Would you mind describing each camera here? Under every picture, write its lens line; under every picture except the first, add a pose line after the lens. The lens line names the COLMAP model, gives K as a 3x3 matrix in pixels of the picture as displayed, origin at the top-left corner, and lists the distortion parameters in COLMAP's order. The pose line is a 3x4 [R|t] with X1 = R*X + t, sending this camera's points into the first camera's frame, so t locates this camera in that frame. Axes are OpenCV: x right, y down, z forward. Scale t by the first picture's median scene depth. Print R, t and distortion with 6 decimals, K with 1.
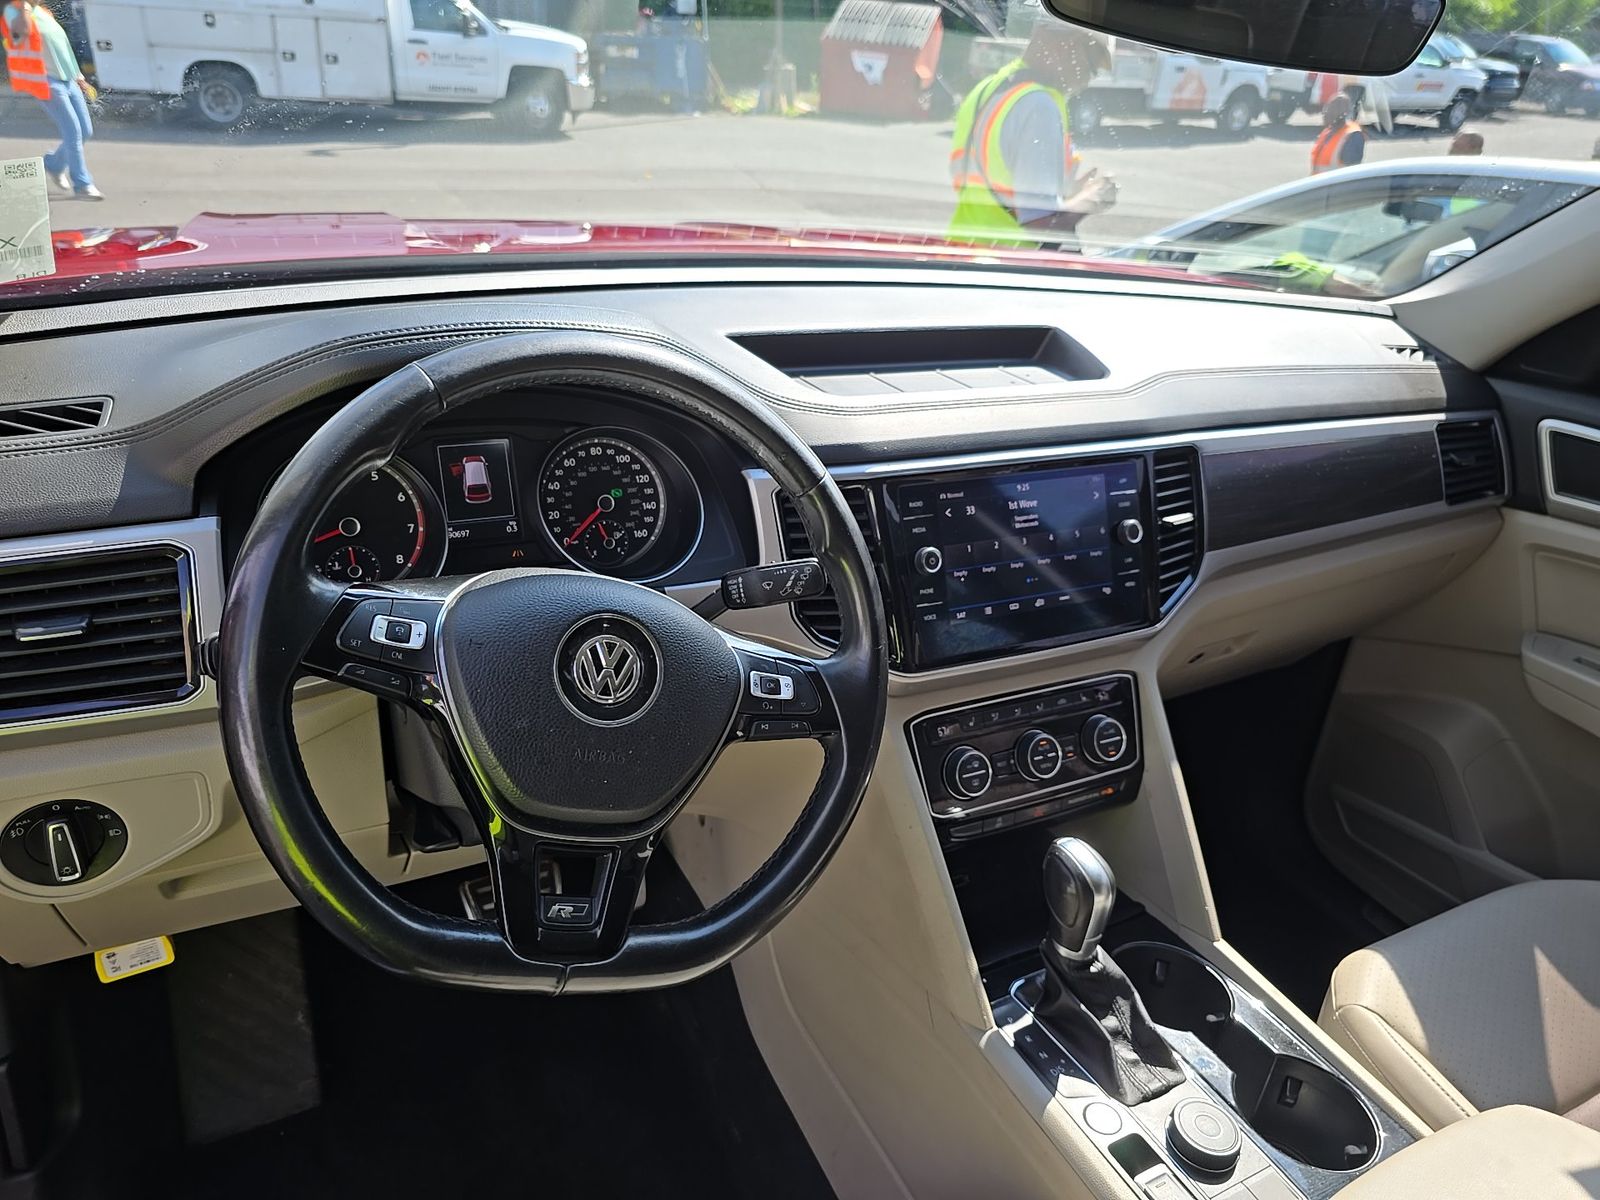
lens RADIAL K [[1061.9, 0, 803.2], [0, 1061.9, 594.5], [0, 0, 1]] dist [0.026943, -0.059292]
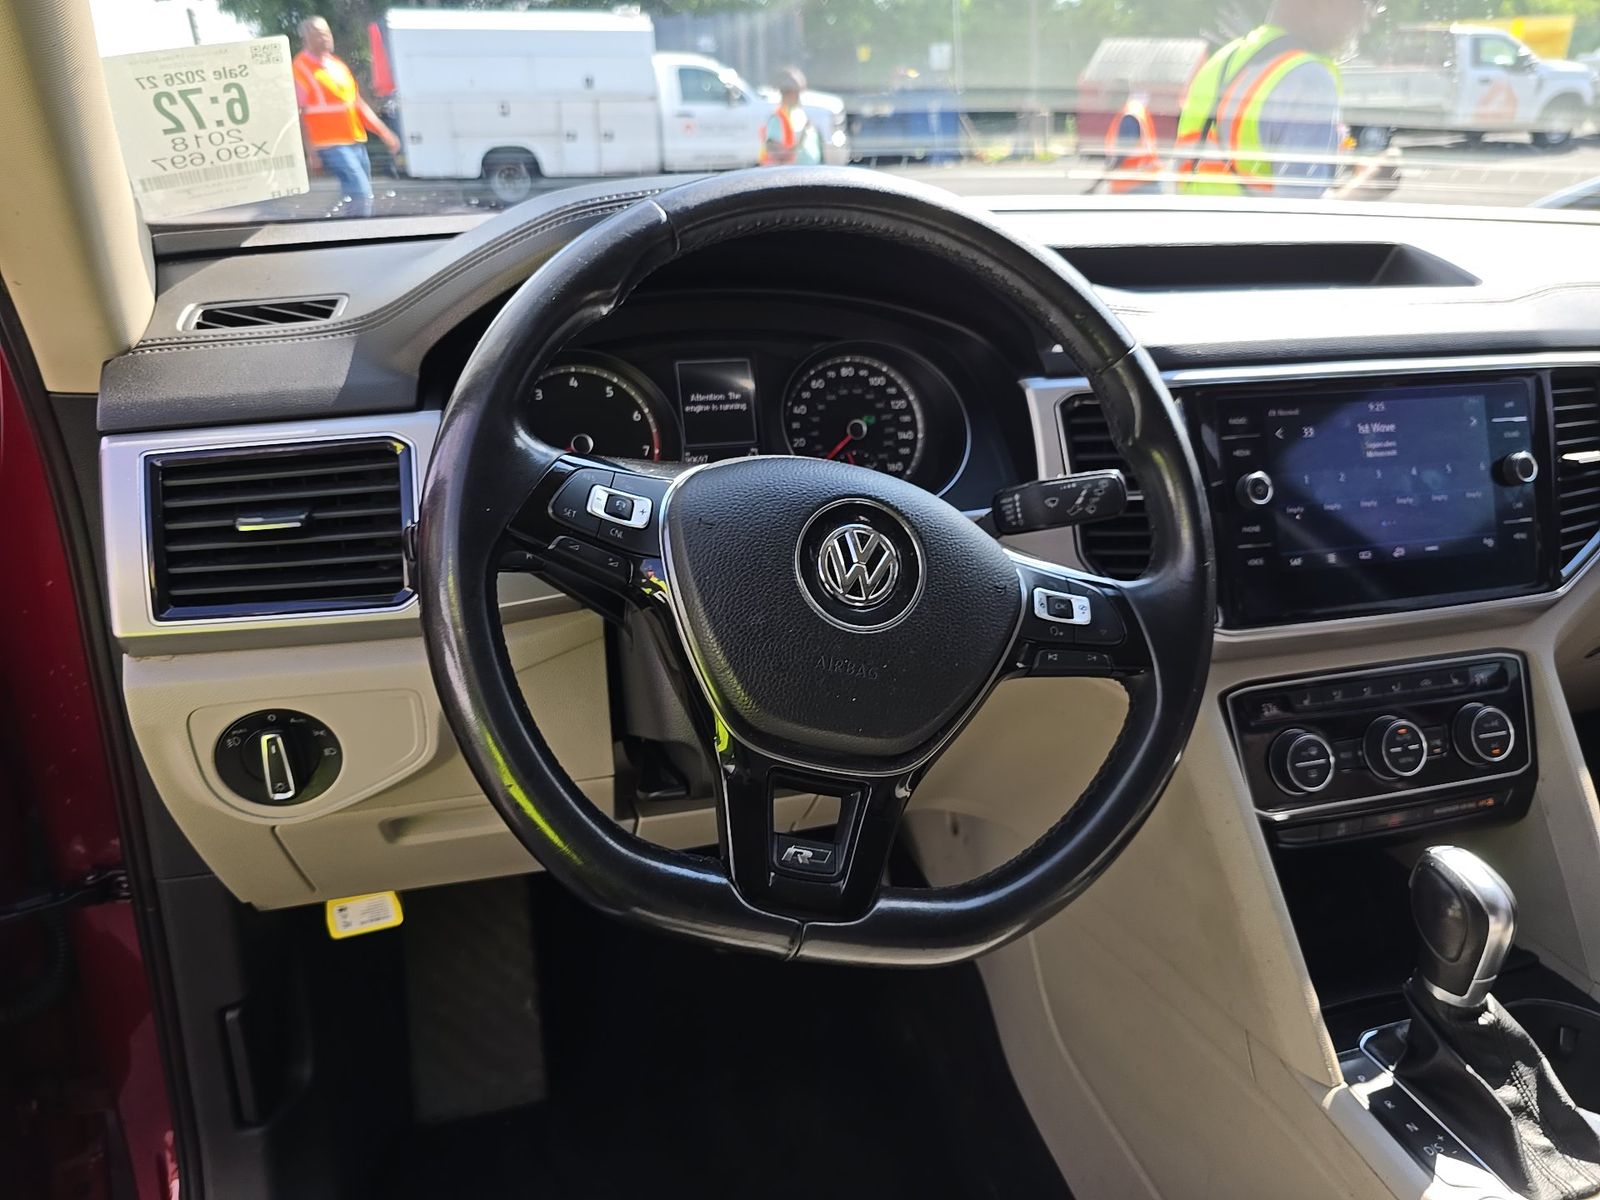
lens RADIAL K [[1083.9, 0, 789.7], [0, 1083.9, 603.9], [0, 0, 1]] dist [0.010066, -0.032035]
pose [[0.972345, 0.016936, -0.232932, -0.031333], [-0.024457, 0.999267, -0.029436, 0.090714], [0.232263, 0.034319, 0.972047, 0.133844]]
